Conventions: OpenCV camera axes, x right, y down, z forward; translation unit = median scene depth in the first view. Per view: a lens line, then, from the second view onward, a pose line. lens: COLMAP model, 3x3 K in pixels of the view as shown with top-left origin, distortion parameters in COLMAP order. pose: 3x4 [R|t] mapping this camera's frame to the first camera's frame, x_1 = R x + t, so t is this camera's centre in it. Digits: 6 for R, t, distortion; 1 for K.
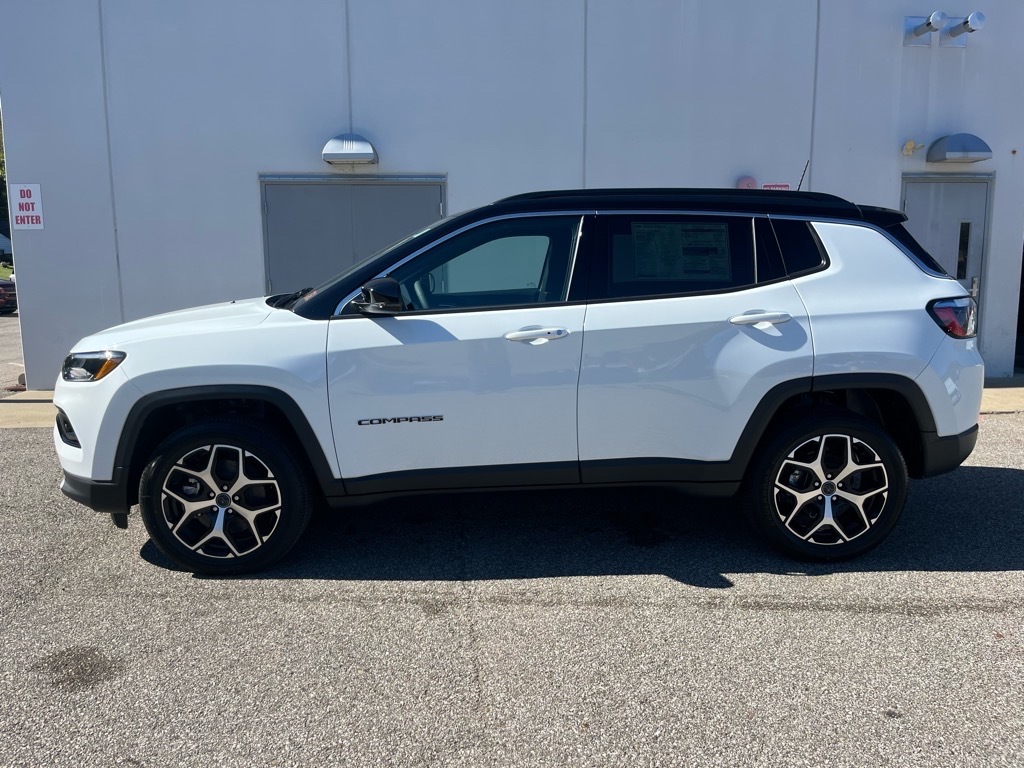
lens RADIAL K [[767.6, 0, 512.4], [0, 767.6, 393.4], [0, 0, 1]] dist [0.059221, -0.085155]
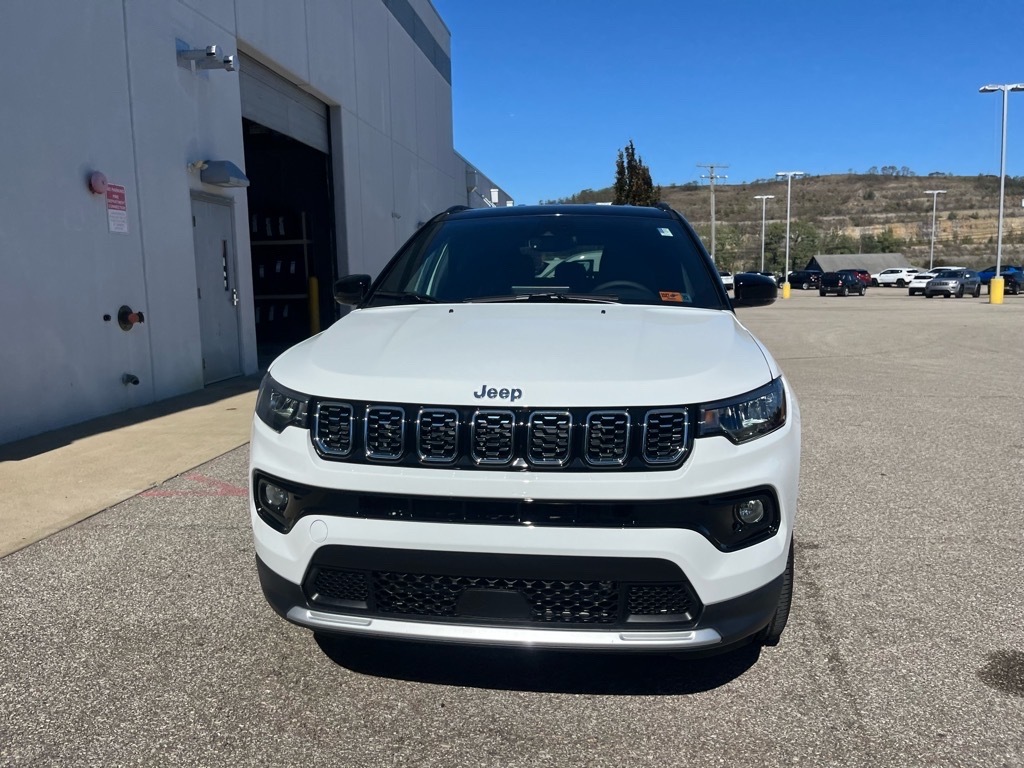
lens RADIAL K [[772.8, 0, 503.0], [0, 772.8, 387.6], [0, 0, 1]] dist [0.065014, -0.094686]
pose [[0.174018, -0.135277, 0.975407, -1.231030], [0.170231, 0.979739, 0.105508, -0.158685], [-0.969917, 0.147685, 0.193521, 1.095763]]
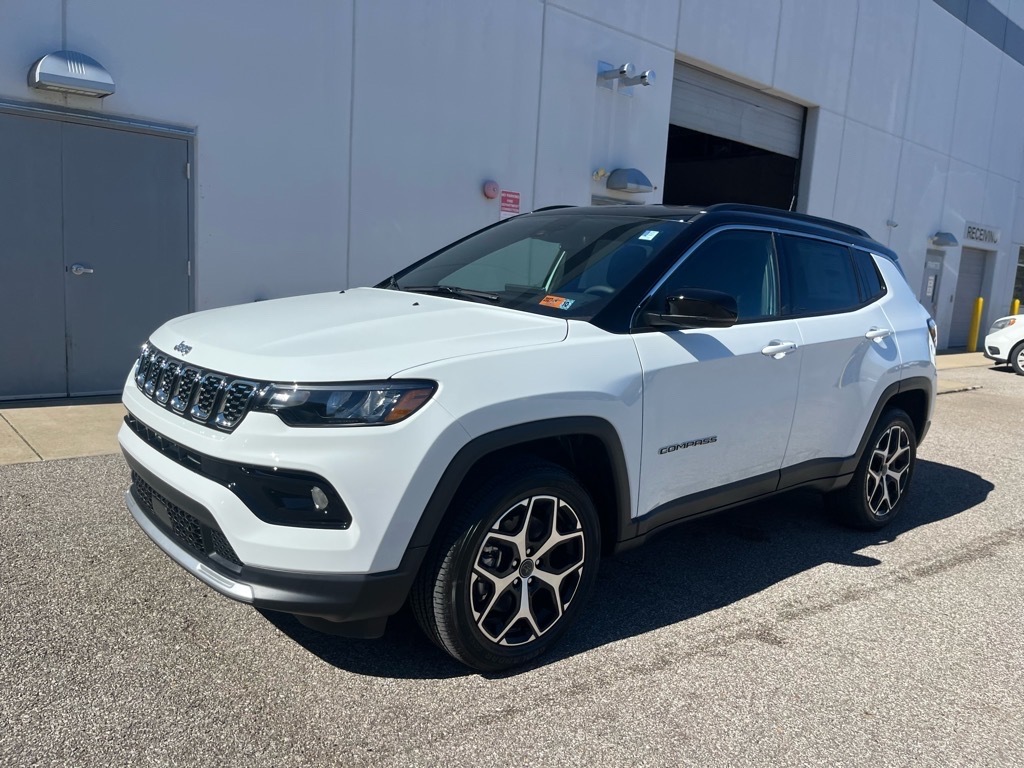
lens RADIAL K [[767.6, 0, 512.4], [0, 767.6, 393.4], [0, 0, 1]] dist [0.059221, -0.085155]
pose [[0.778199, -0.043669, 0.626498, -0.861563], [0.031466, 0.999038, 0.030552, -0.058926], [-0.627229, -0.004063, 0.778824, 0.417994]]
